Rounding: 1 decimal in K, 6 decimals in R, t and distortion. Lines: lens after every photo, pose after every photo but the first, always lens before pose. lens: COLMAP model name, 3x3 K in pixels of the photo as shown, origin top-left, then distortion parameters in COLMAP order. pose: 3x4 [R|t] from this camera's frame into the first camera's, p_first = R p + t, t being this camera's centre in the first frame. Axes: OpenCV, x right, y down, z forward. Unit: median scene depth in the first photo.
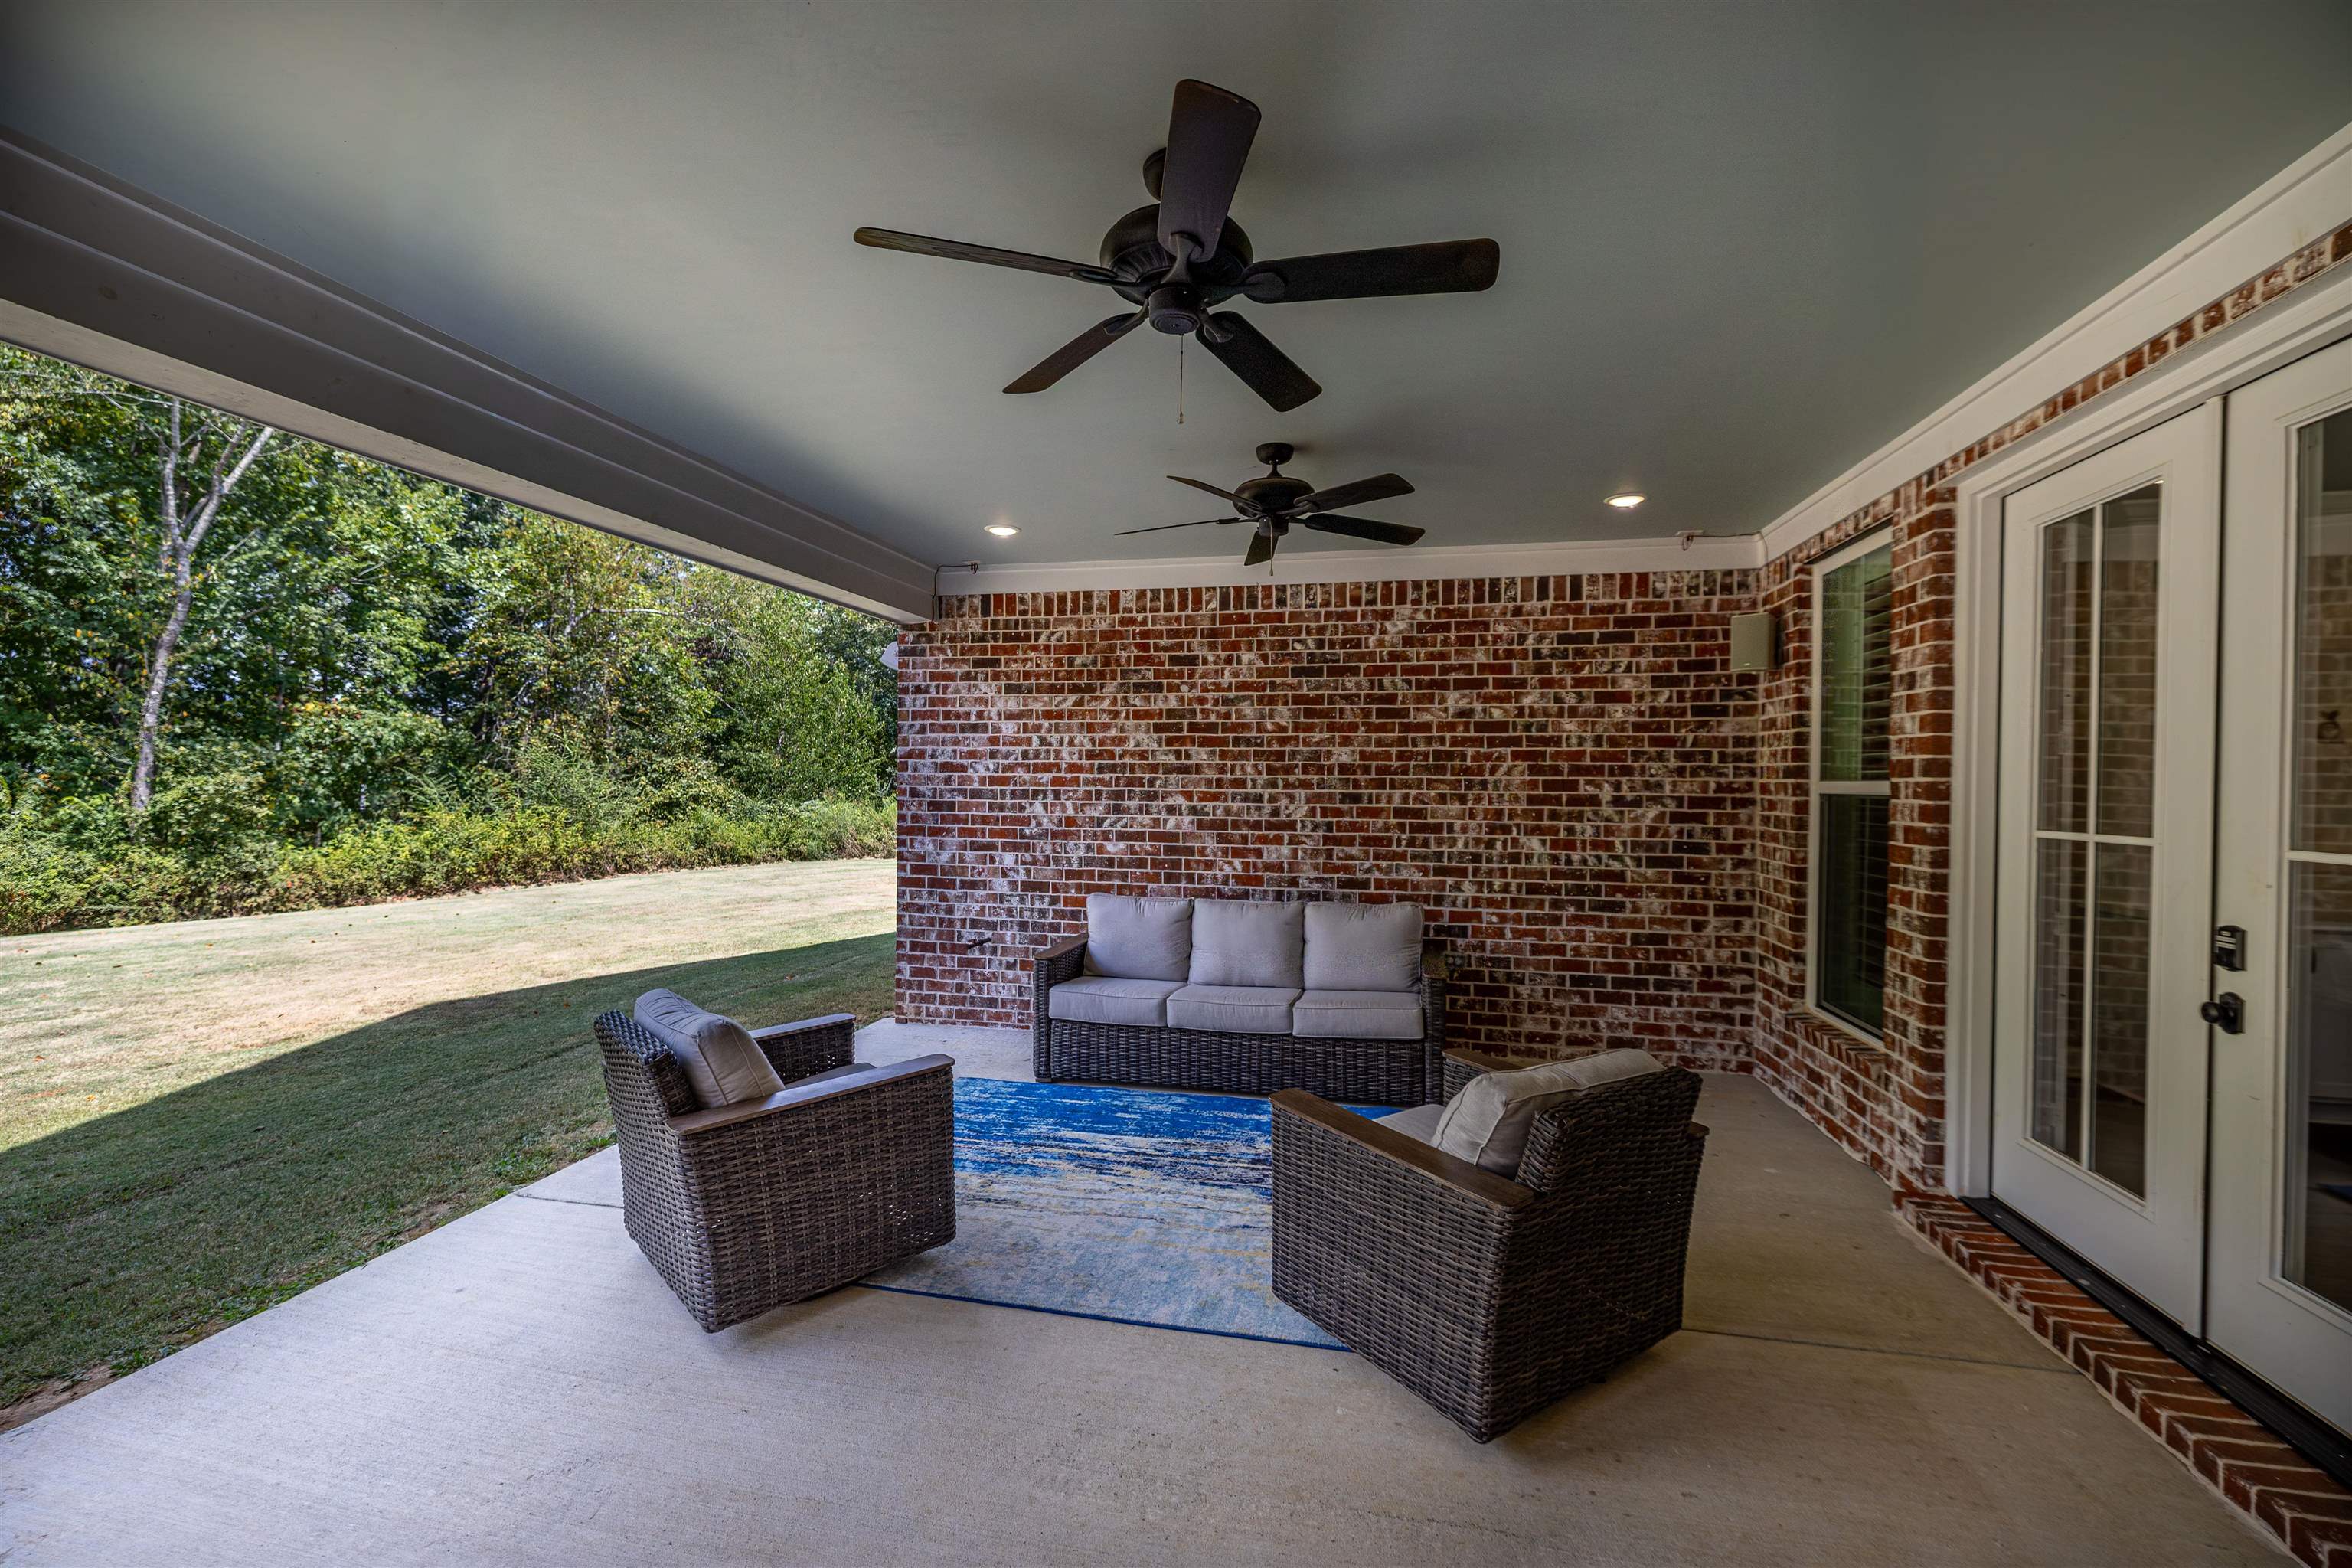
lens RADIAL K [[983.1, 0, 1169.6], [0, 983.1, 791.0], [0, 0, 1]] dist [-0.002191, -0.000075]
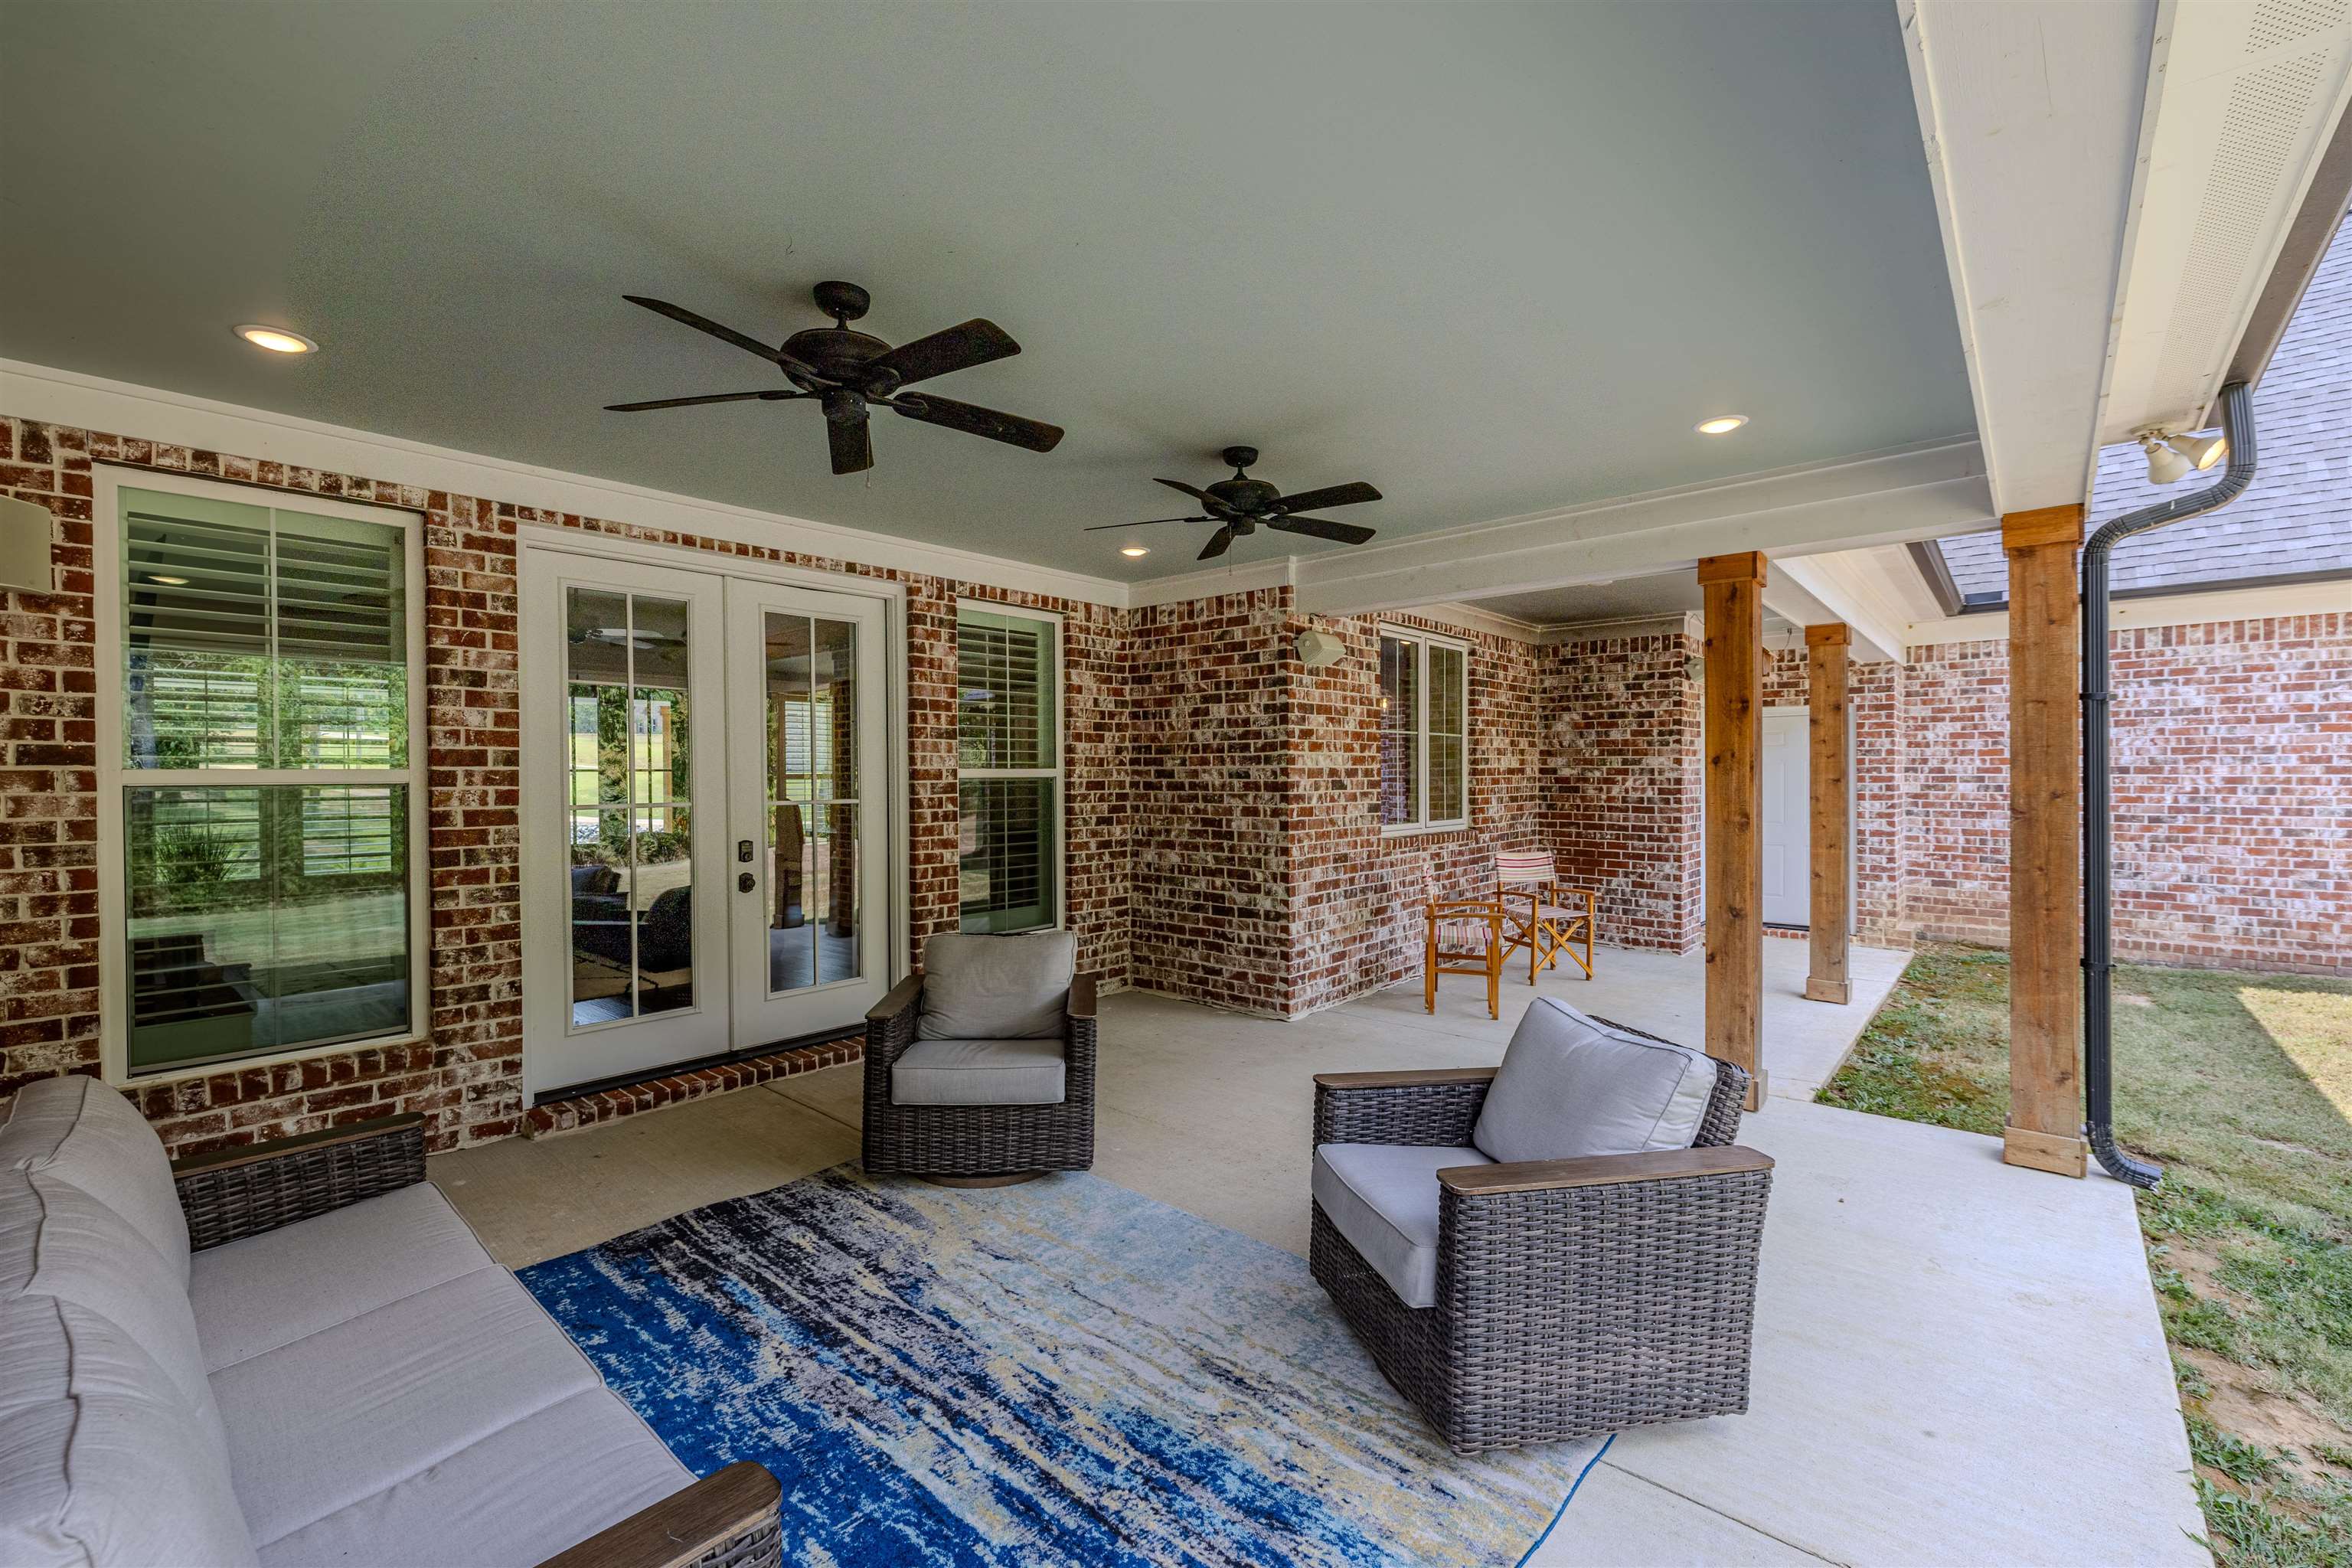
lens RADIAL K [[983.1, 0, 1160.1], [0, 983.1, 775.7], [0, 0, 1]] dist [-0.002191, -0.000075]
pose [[-0.871877, -0.004246, 0.489707, -0.419896], [0.003096, 0.999895, 0.014181, -0.015173], [-0.489716, 0.013880, -0.871772, 1.443212]]
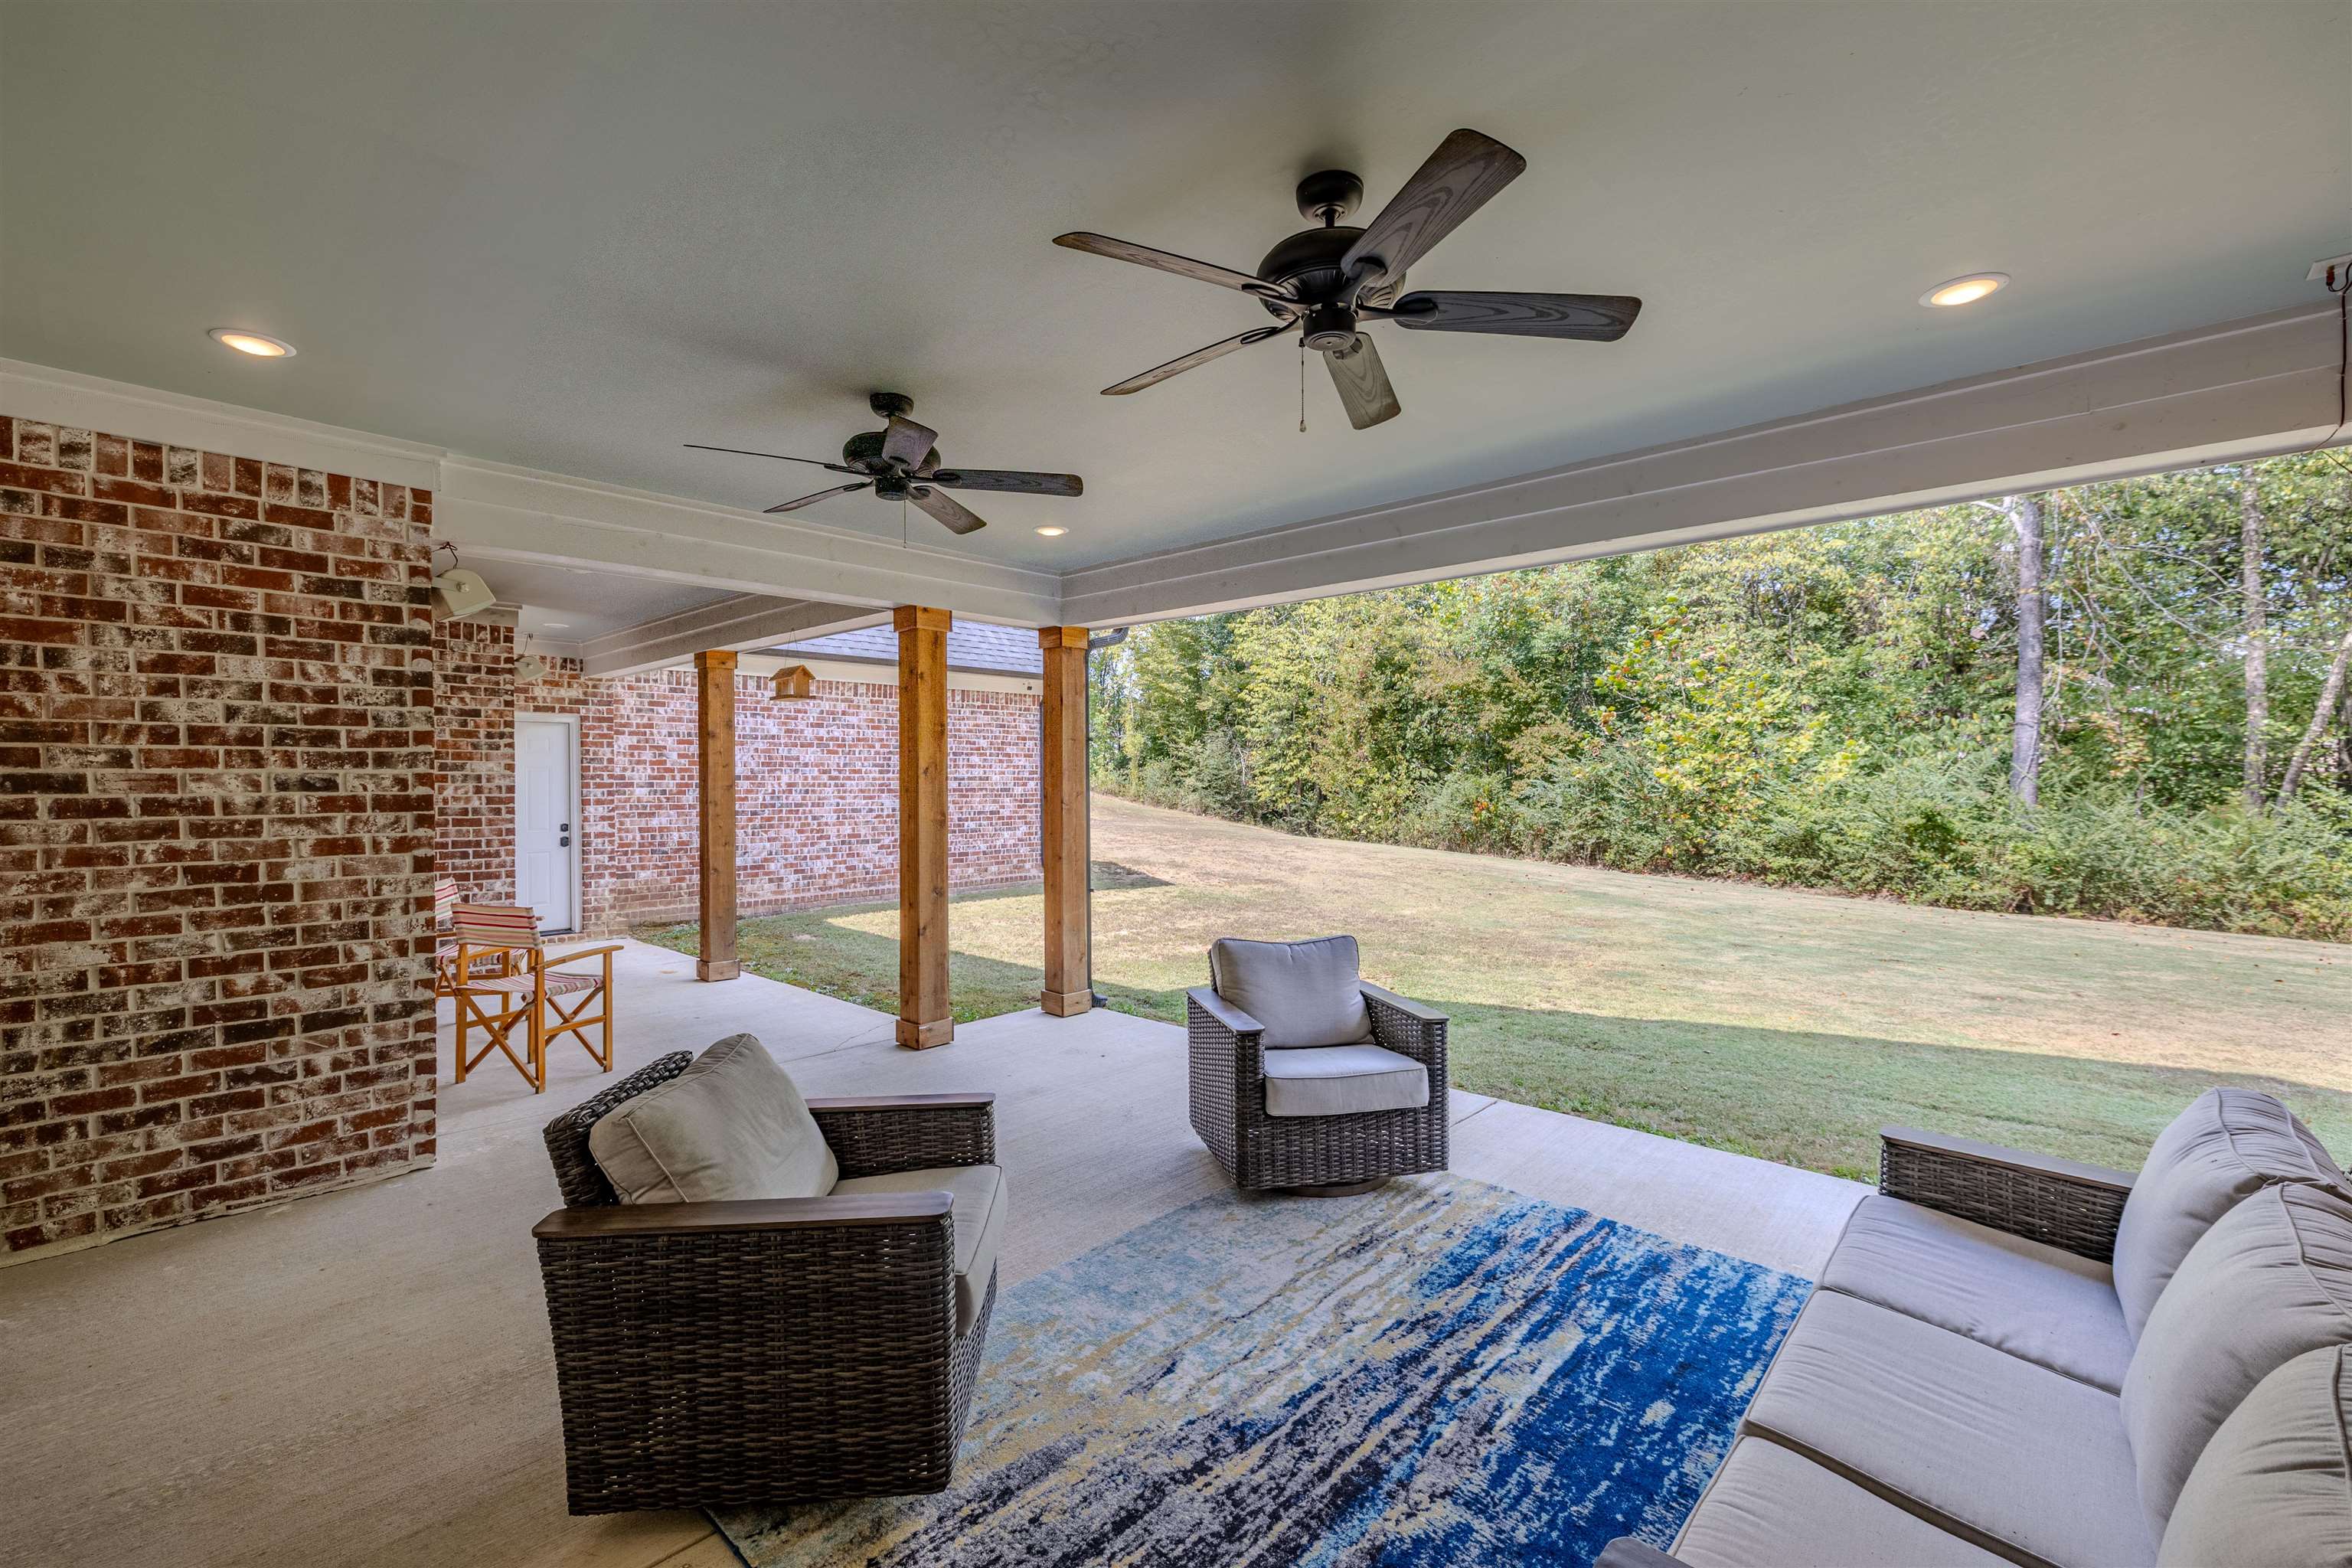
lens RADIAL K [[983.1, 0, 1176.8], [0, 983.1, 773.6], [0, 0, 1]] dist [-0.002191, -0.000075]
pose [[-0.502293, -0.009224, -0.864648, 0.616256], [-0.013739, 0.999902, -0.002686, -0.012699], [0.864588, 0.010531, -0.502371, 1.159814]]
